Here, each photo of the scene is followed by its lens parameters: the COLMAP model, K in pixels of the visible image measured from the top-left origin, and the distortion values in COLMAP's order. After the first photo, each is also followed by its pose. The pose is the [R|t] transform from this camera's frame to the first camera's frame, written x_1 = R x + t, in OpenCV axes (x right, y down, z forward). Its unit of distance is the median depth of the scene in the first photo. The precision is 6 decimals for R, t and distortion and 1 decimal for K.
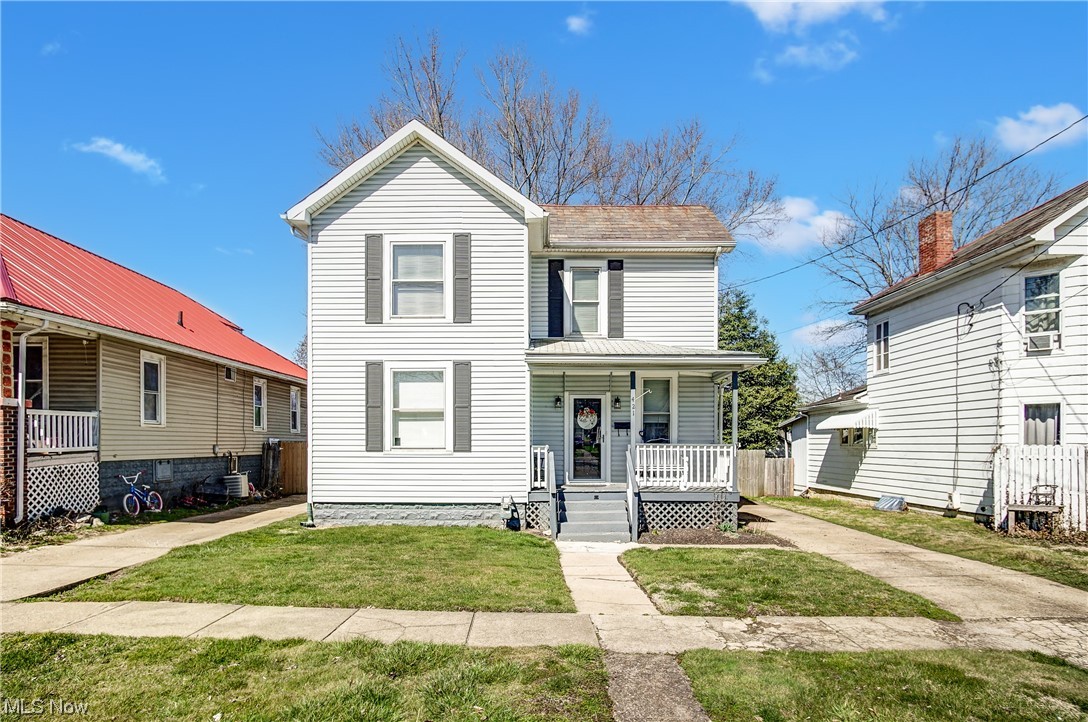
lens RADIAL K [[596.6, 0, 542.3], [0, 596.6, 446.2], [0, 0, 1]] dist [-0.020200, 0.000275]
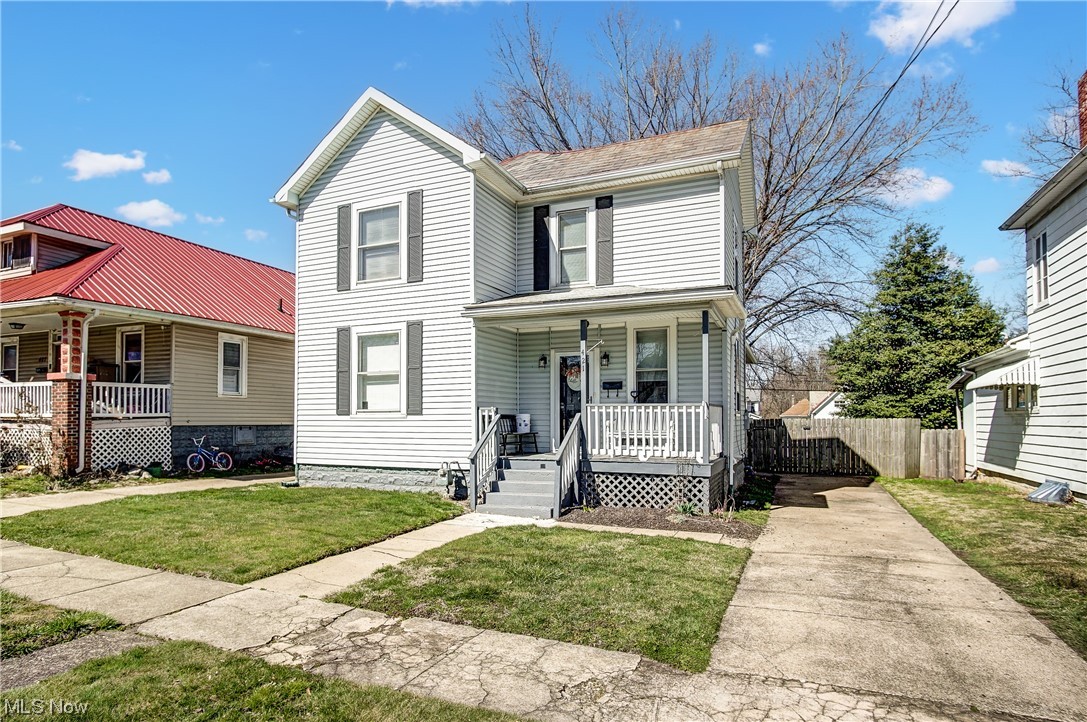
lens RADIAL K [[589.3, 0, 541.8], [0, 589.3, 406.2], [0, 0, 1]] dist [-0.022208, -0.000066]
pose [[0.922249, -0.012538, -0.386393, 0.421909], [0.001056, 0.999552, -0.029914, 0.023692], [0.386595, 0.027180, 0.921849, 0.201606]]
